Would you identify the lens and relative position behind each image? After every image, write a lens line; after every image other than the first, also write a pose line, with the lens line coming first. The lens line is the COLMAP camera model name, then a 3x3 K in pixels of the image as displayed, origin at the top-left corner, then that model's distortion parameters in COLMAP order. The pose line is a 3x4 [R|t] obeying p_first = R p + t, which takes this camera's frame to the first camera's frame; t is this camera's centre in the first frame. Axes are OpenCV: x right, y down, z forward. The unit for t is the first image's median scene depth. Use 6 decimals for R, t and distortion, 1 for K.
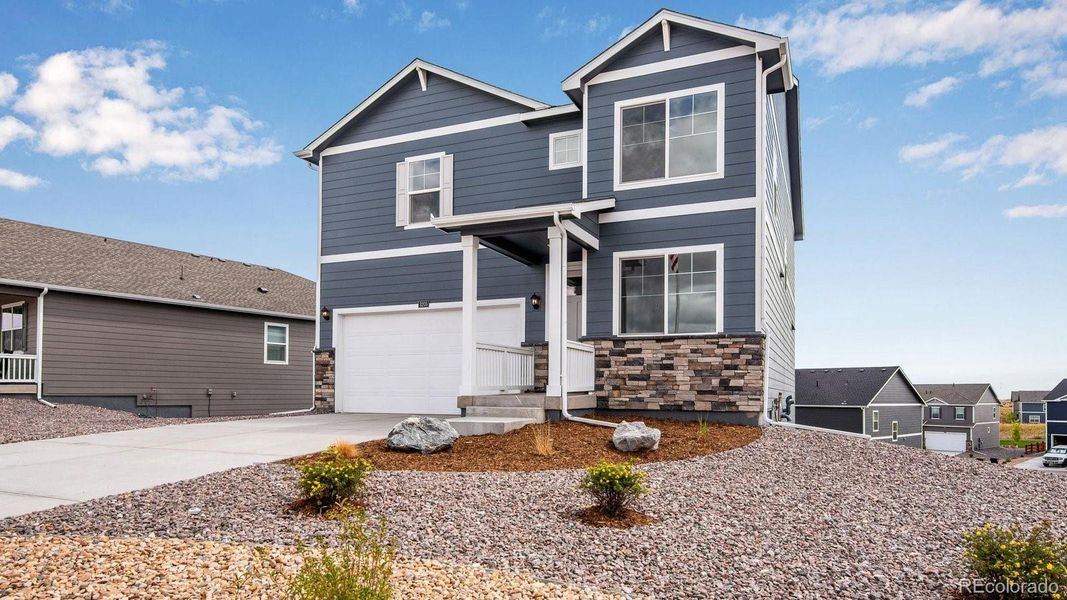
lens RADIAL K [[629.0, 0, 533.5], [0, 629.0, 300.0], [0, 0, 1]] dist [0.001068, 0.000416]
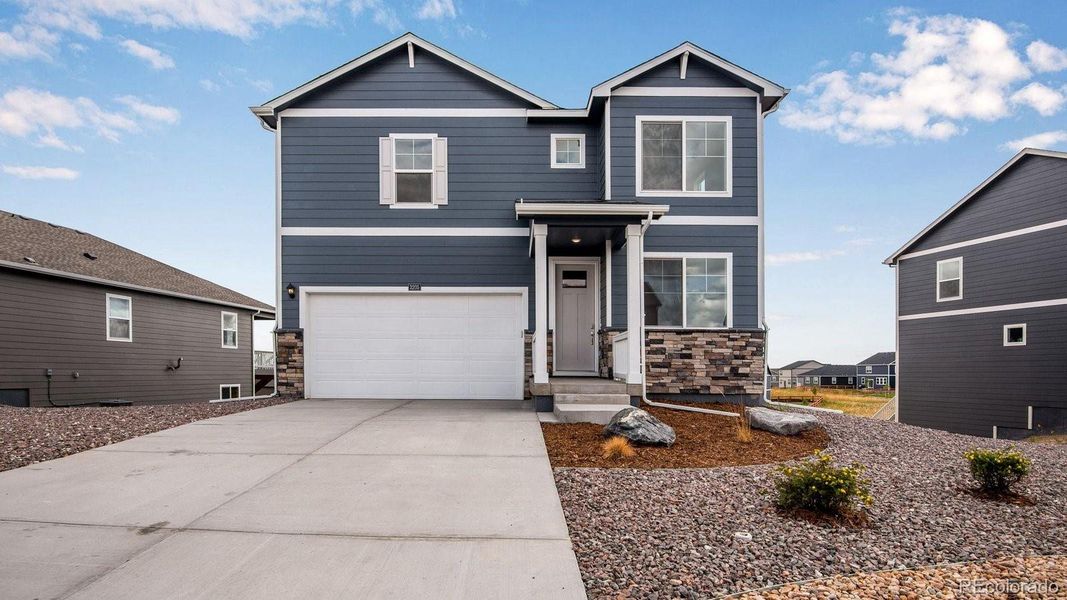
lens RADIAL K [[553.1, 0, 534.3], [0, 553.1, 309.1], [0, 0, 1]] dist [-0.022954, -0.000692]
pose [[0.923479, 0.042848, 0.381249, -0.404179], [-0.056768, 0.998066, 0.025334, 0.010109], [-0.379426, -0.045038, 0.924125, 0.165929]]
